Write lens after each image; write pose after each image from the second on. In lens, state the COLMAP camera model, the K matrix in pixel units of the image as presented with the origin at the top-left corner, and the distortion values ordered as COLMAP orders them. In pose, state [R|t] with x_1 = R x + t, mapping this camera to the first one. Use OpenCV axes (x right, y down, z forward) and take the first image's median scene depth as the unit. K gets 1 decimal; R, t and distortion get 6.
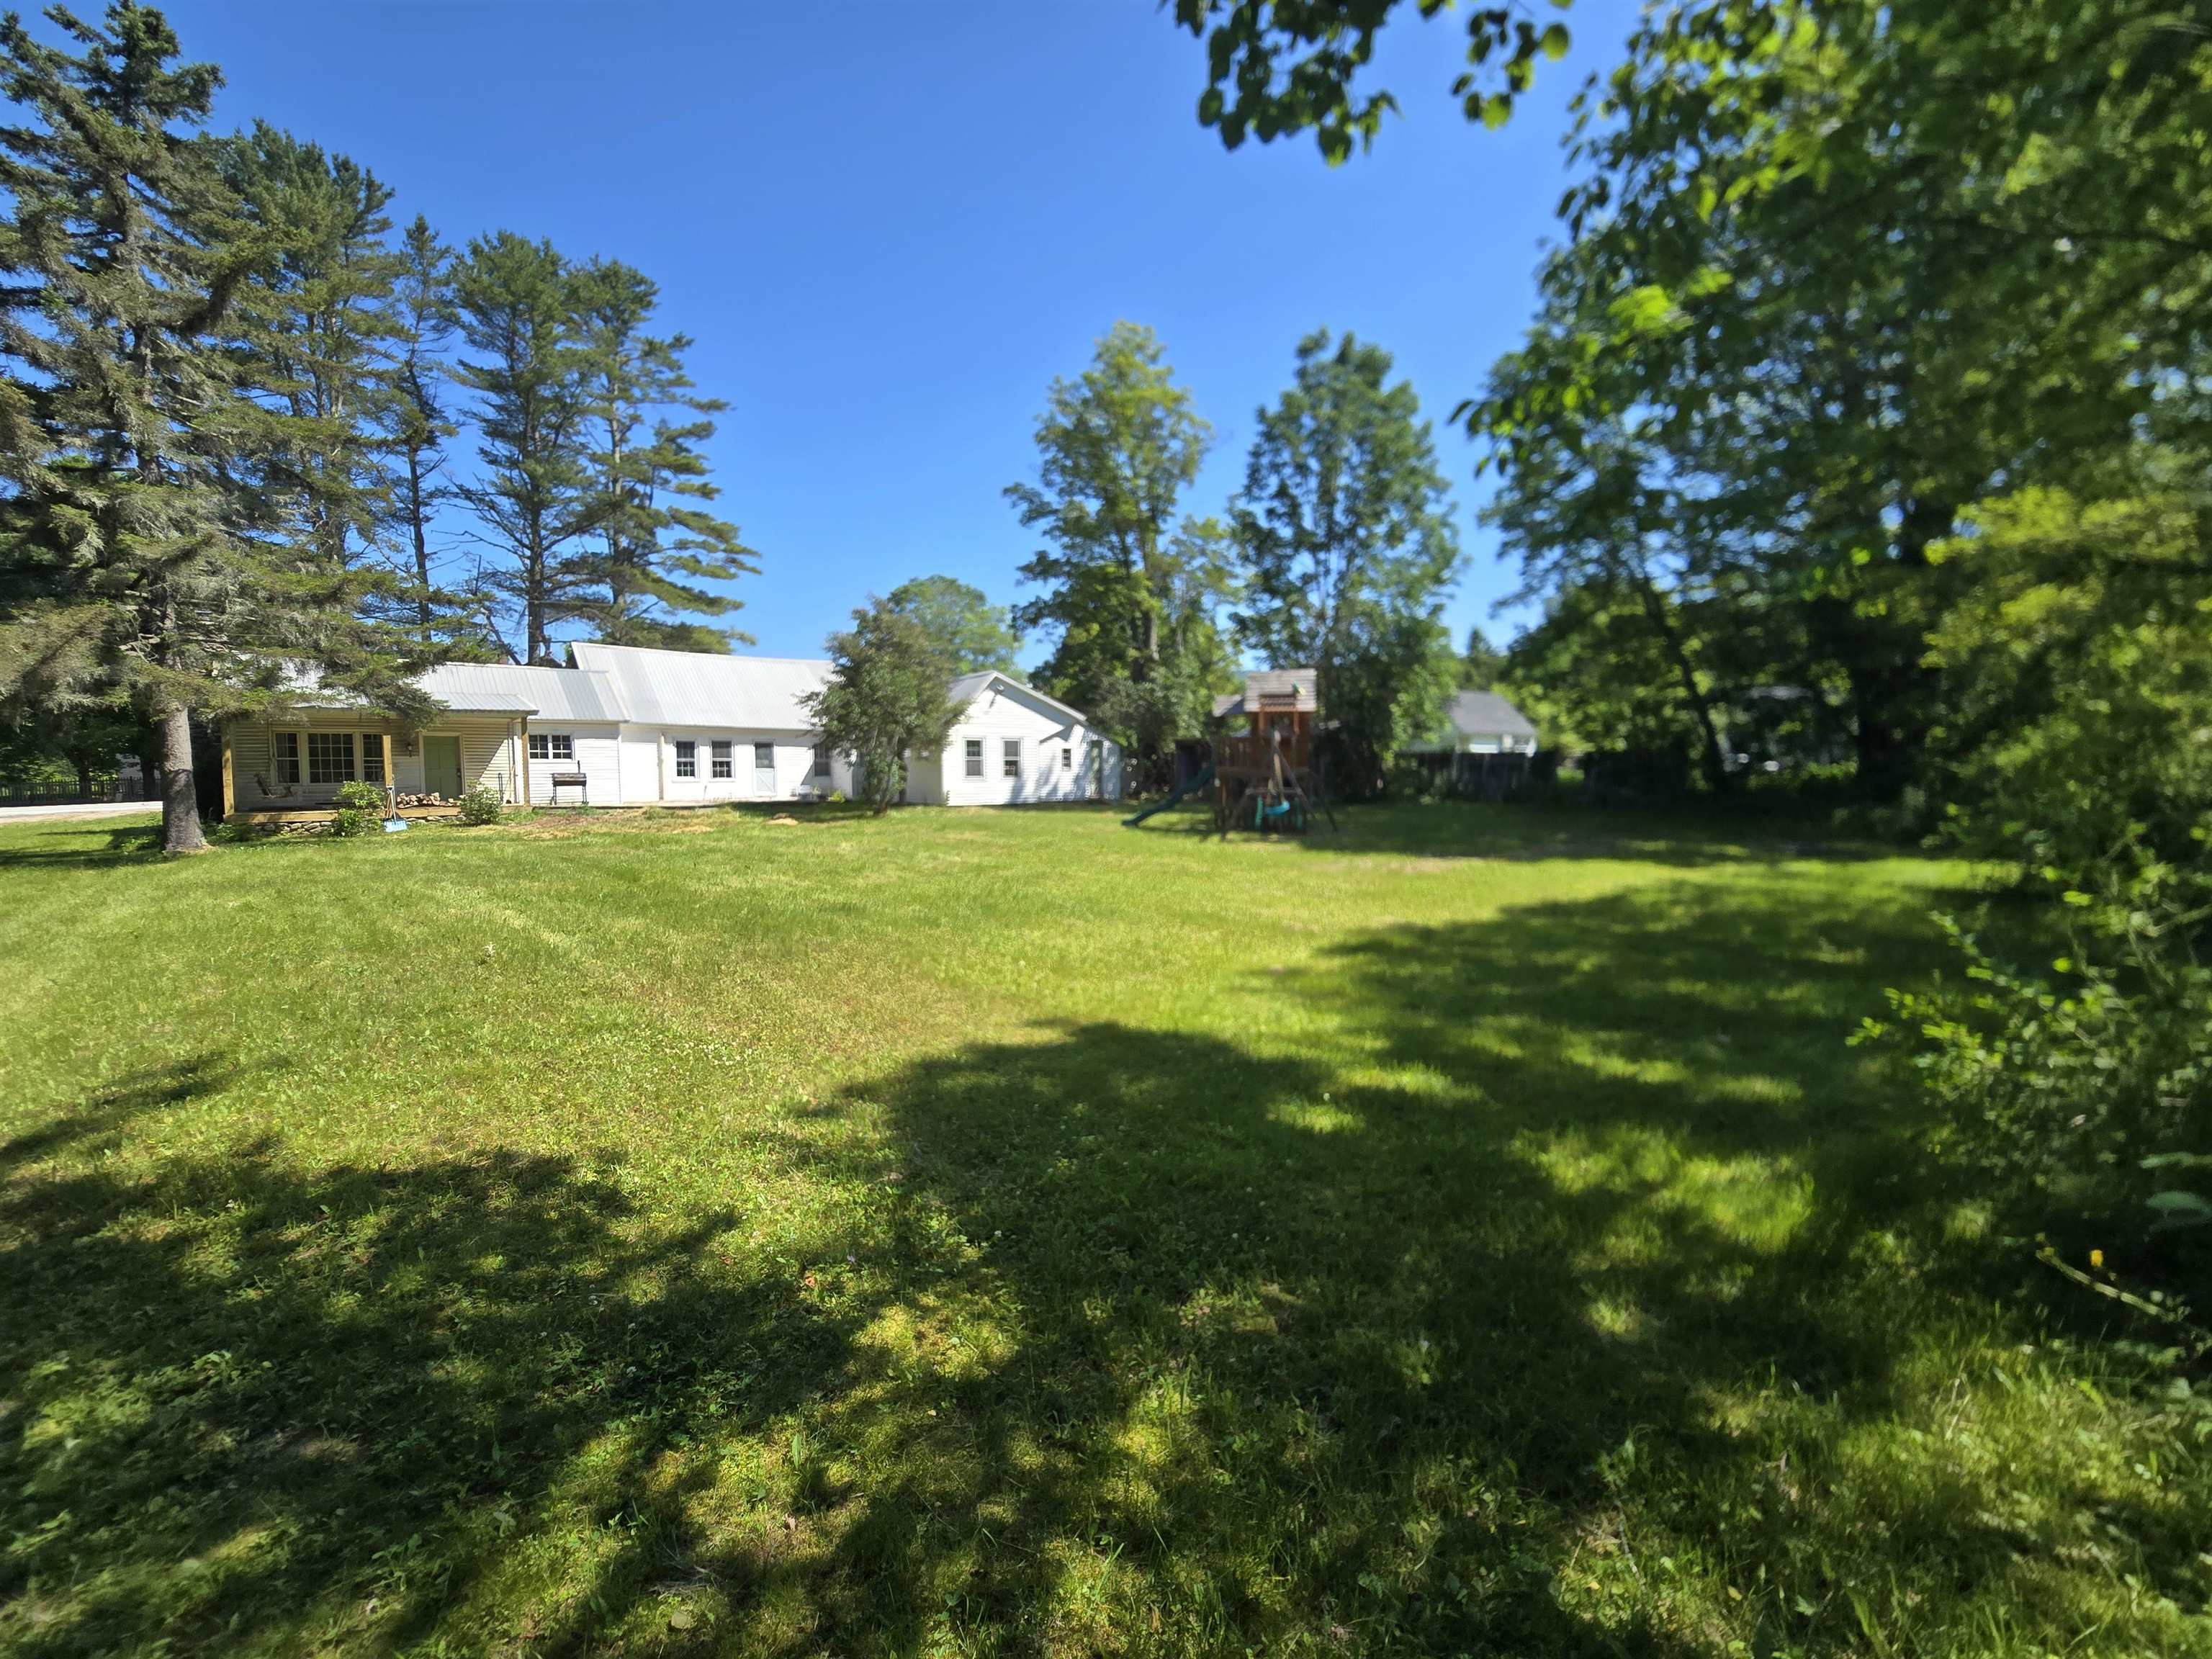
lens RADIAL K [[907.2, 0, 1091.5], [0, 907.2, 823.6], [0, 0, 1]] dist [-0.004649, 0.000375]
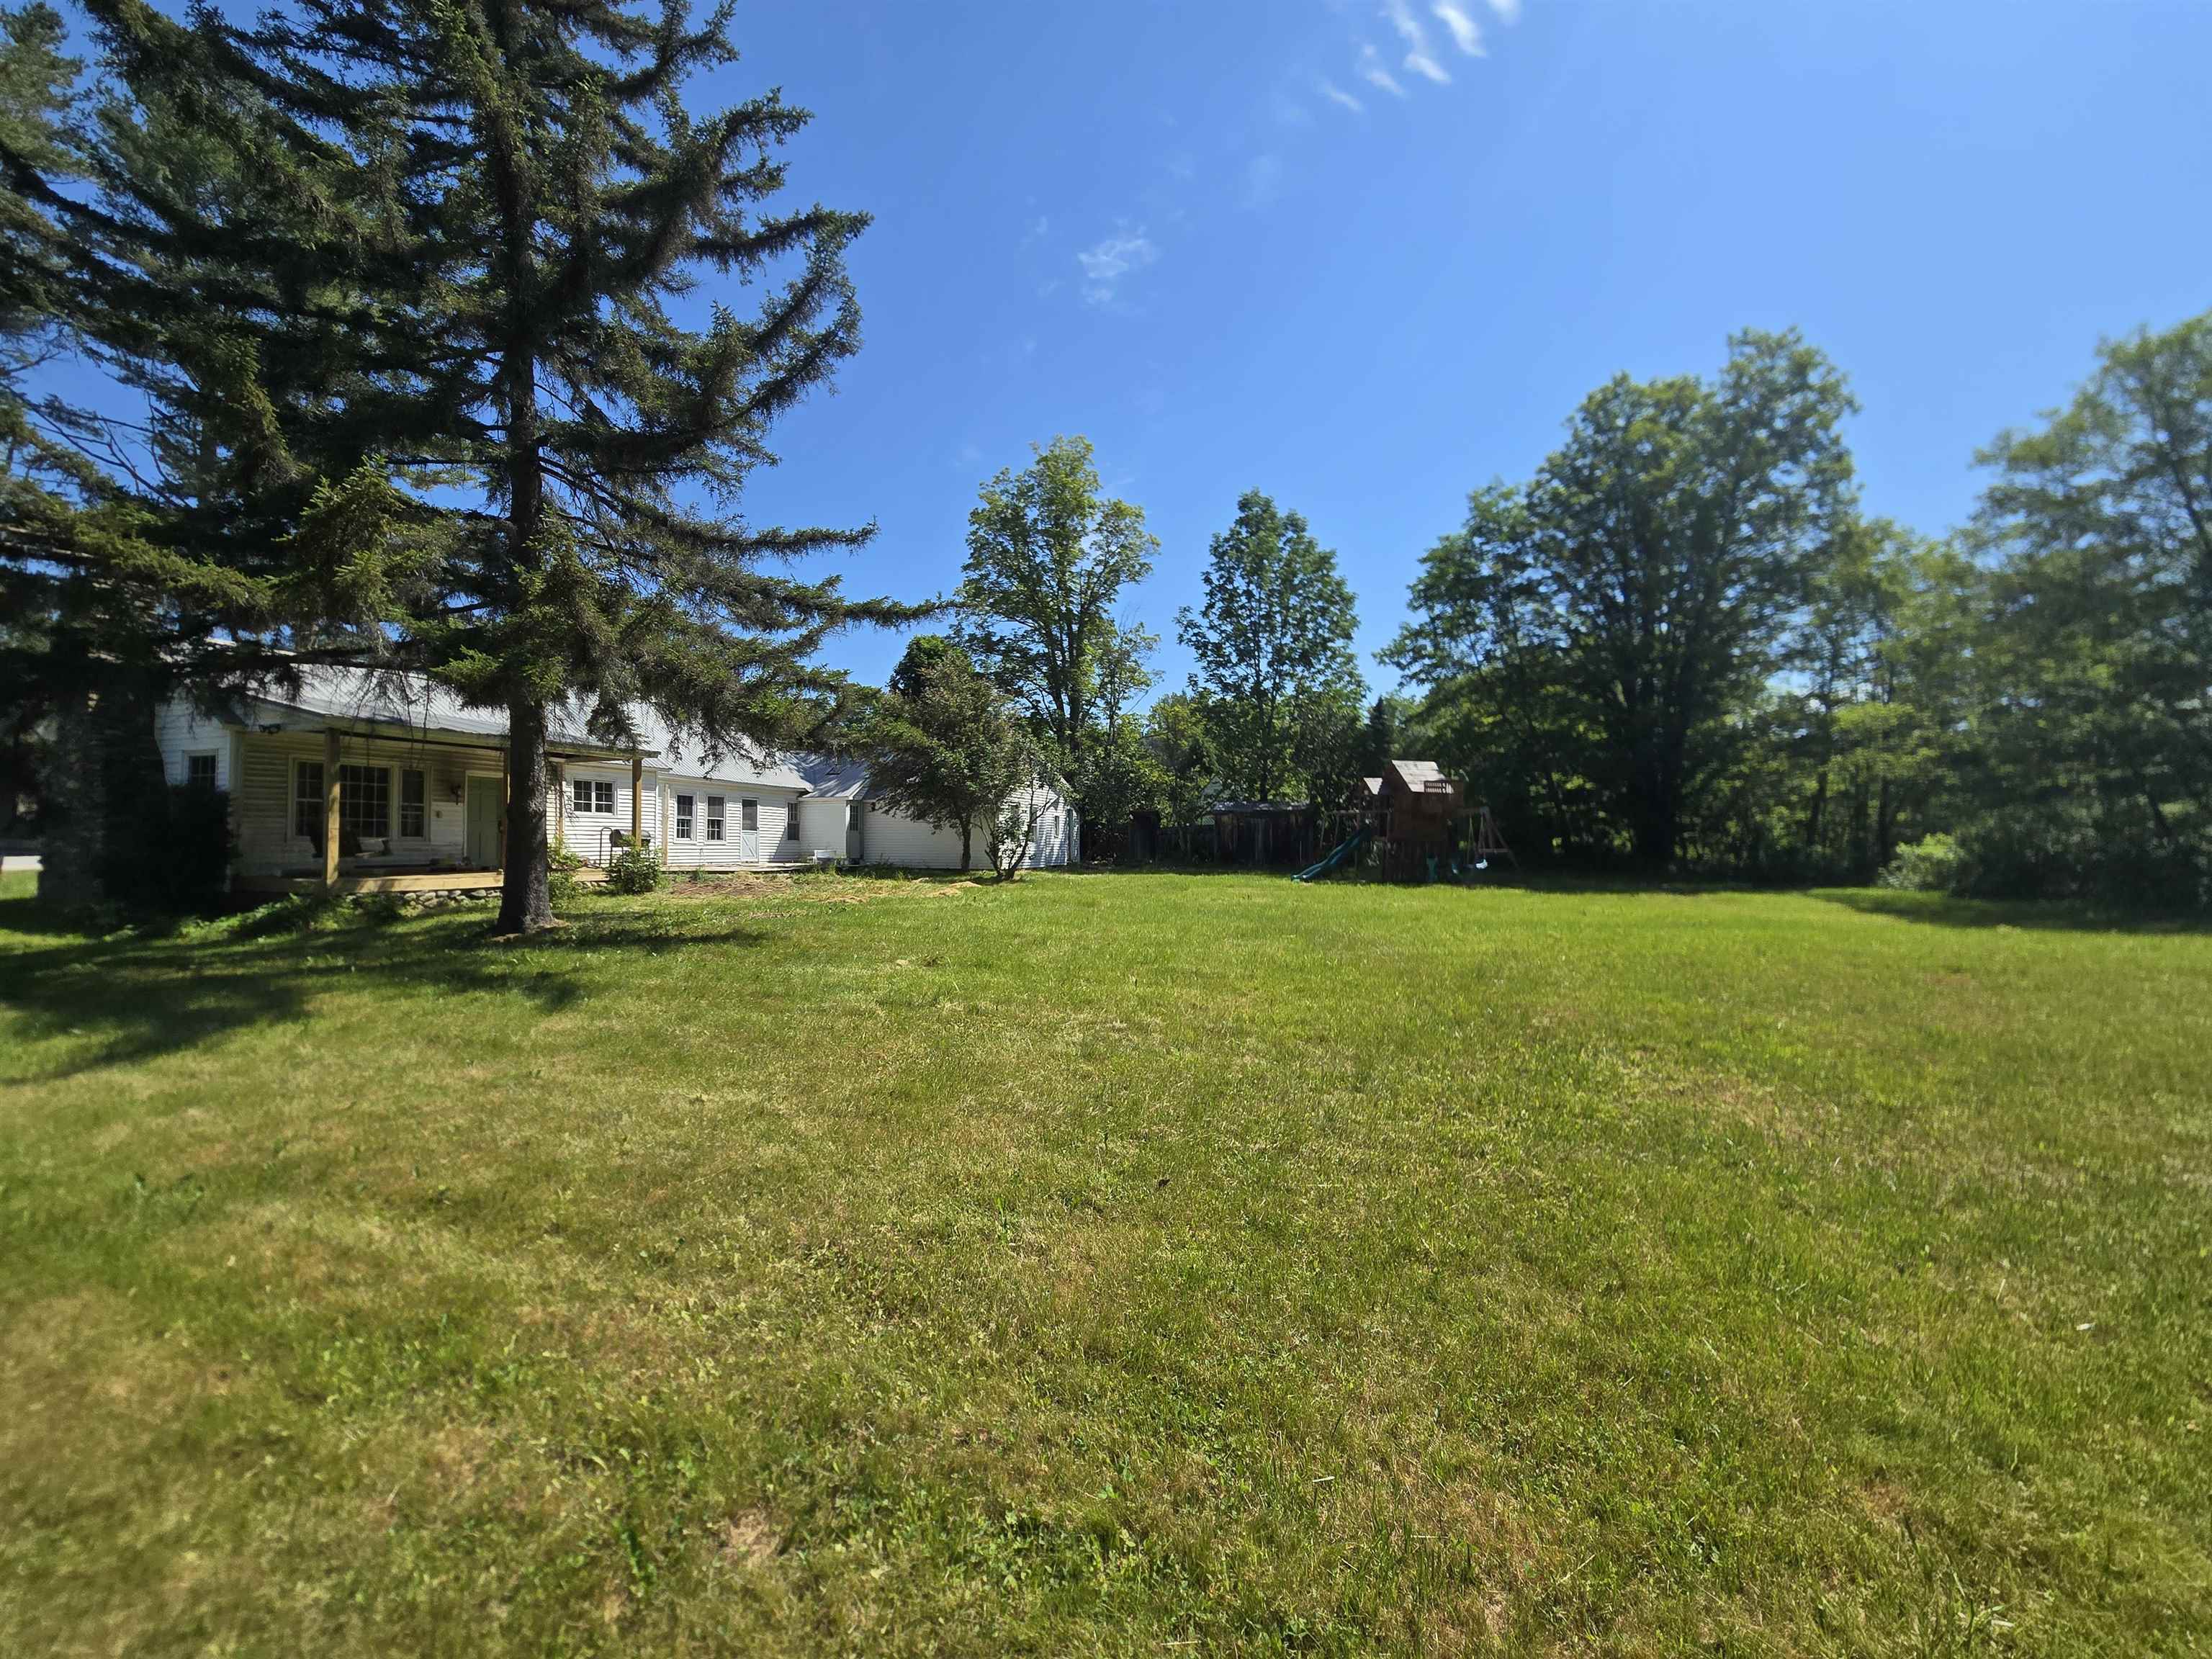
lens RADIAL K [[907.2, 0, 1091.5], [0, 907.2, 823.6], [0, 0, 1]] dist [-0.004649, 0.000375]
pose [[0.844969, 0.023620, 0.534293, -0.600763], [0.020088, 0.996918, -0.075840, 0.007161], [-0.534438, 0.074816, 0.841890, 0.091443]]
